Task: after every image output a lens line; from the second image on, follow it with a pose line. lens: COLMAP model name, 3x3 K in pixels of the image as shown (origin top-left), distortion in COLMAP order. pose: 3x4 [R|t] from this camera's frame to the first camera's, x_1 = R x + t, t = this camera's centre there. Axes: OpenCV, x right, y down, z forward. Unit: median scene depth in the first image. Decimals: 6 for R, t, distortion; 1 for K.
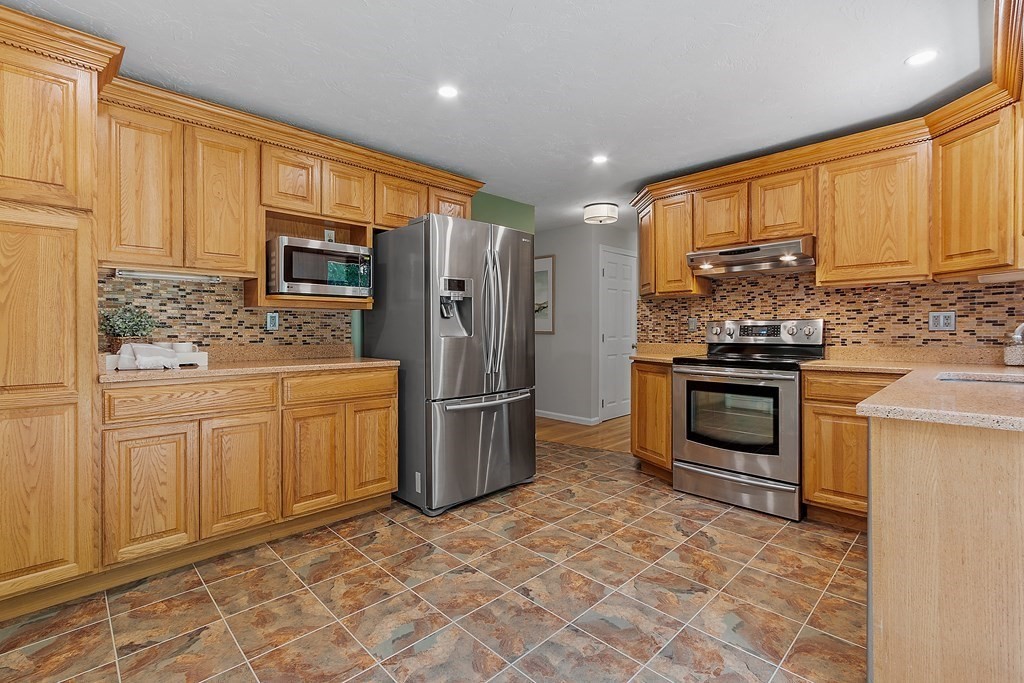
lens RADIAL K [[462.0, 0, 509.7], [0, 462.0, 336.9], [0, 0, 1]] dist [0.000188, 0.000066]
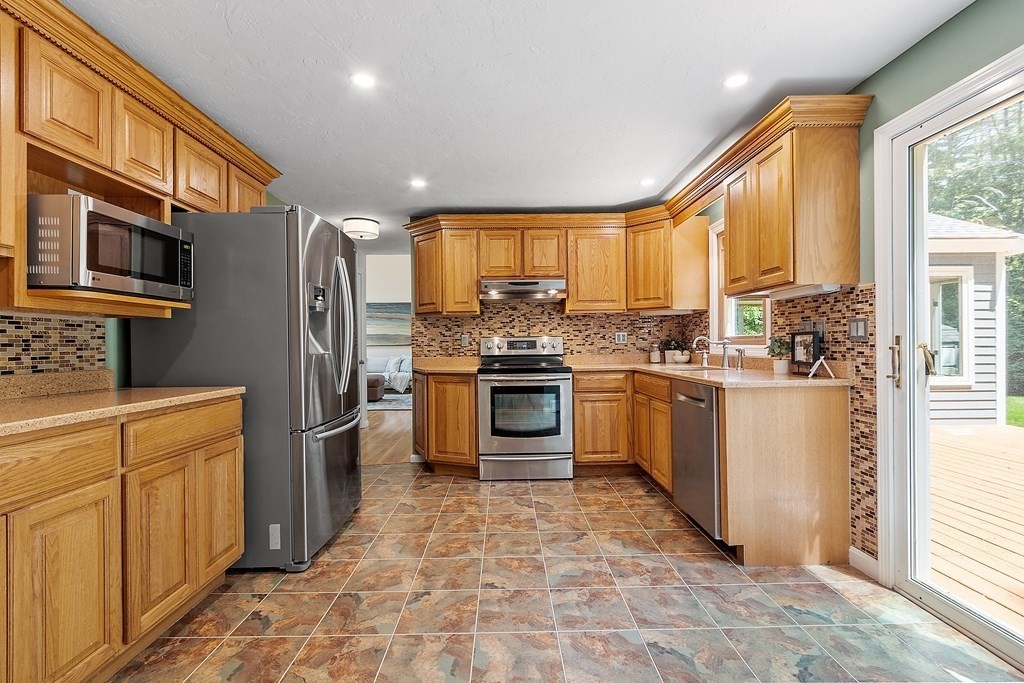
lens RADIAL K [[458.3, 0, 512.0], [0, 458.3, 350.8], [0, 0, 1]] dist [0.000881, -0.000071]
pose [[0.688259, -0.016604, 0.725275, -0.482326], [0.021687, 0.999762, 0.002308, -0.000124], [-0.725141, 0.014141, 0.688455, 0.149763]]
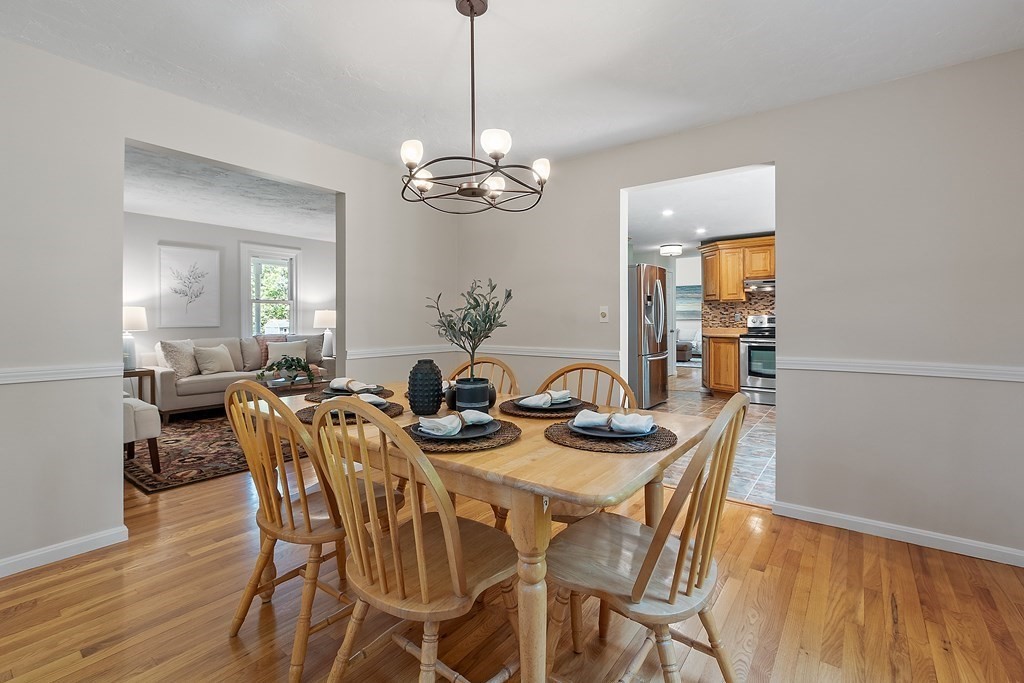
lens RADIAL K [[450.0, 0, 509.9], [0, 450.0, 321.6], [0, 0, 1]] dist [0.016431, 0.000031]
pose [[0.990827, -0.006223, 0.134992, -0.971384], [0.008128, 0.999875, -0.013569, 0.010164], [-0.134891, 0.014541, 0.990754, -0.855525]]
